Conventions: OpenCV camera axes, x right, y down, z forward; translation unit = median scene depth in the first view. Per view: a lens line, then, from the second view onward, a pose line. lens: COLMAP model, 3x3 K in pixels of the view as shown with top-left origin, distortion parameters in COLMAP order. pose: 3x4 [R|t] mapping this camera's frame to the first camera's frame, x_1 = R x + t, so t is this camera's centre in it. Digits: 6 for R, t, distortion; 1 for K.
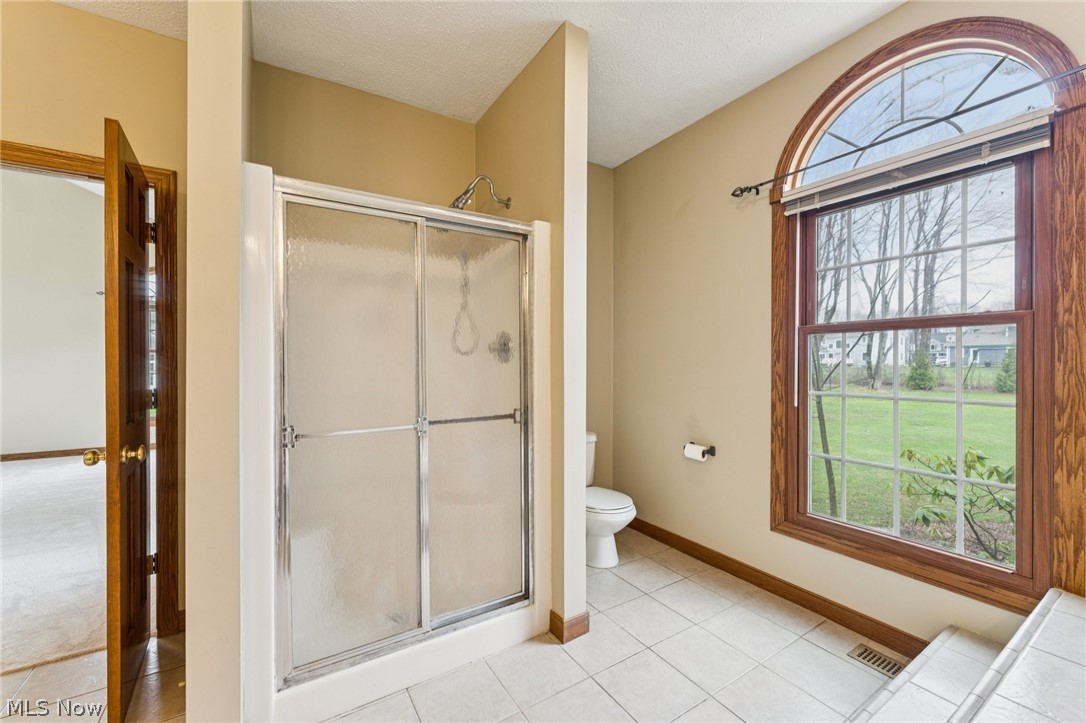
lens RADIAL K [[435.7, 0, 545.7], [0, 435.7, 364.1], [0, 0, 1]] dist [-0.002854, 0.000207]
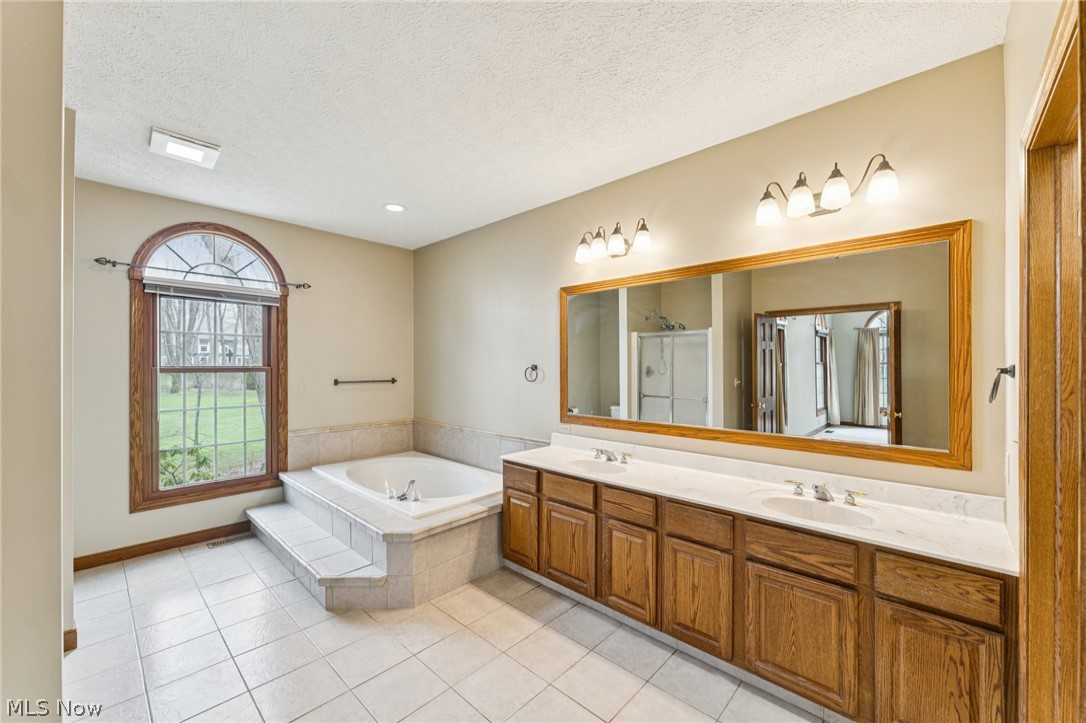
lens RADIAL K [[435.7, 0, 548.9], [0, 435.7, 364.7], [0, 0, 1]] dist [-0.002854, 0.000207]
pose [[-0.262652, 0.005513, 0.964875, -1.369350], [0.009080, 0.999954, -0.003242, -0.090000], [-0.964848, 0.007910, -0.262689, 0.079022]]
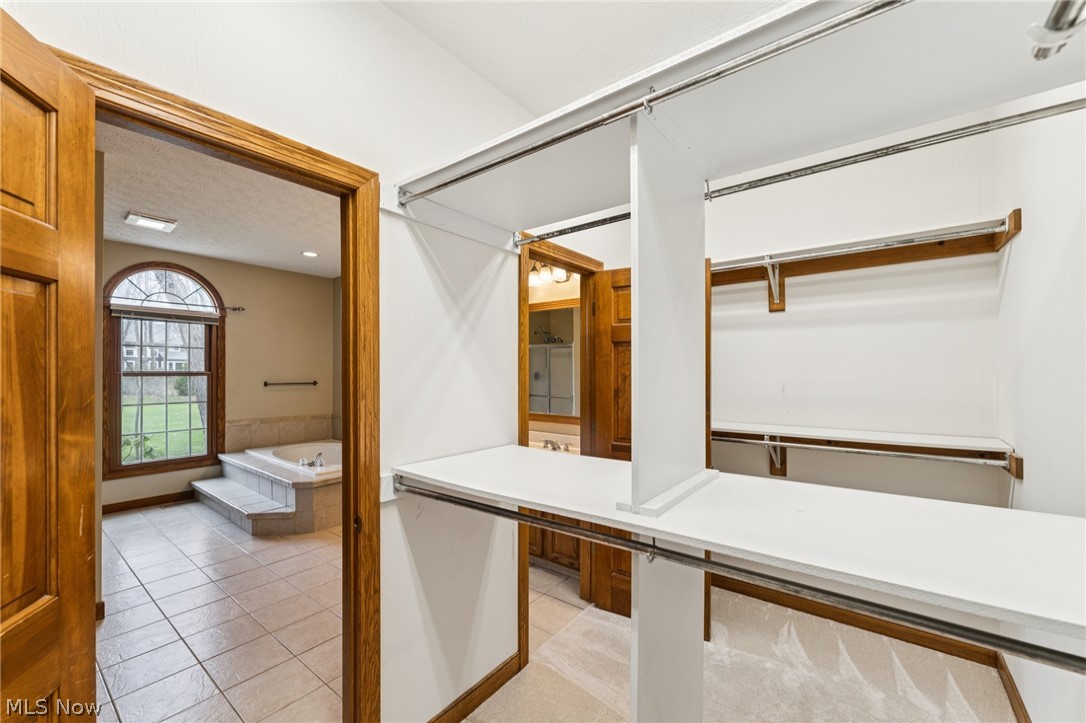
lens RADIAL K [[435.7, 0, 545.6], [0, 435.7, 368.5], [0, 0, 1]] dist [-0.002854, 0.000207]
pose [[-0.352391, 0.008332, 0.935816, -2.201116], [0.008005, 0.999951, -0.005888, -0.086956], [-0.935818, 0.005416, -0.352441, -0.154242]]
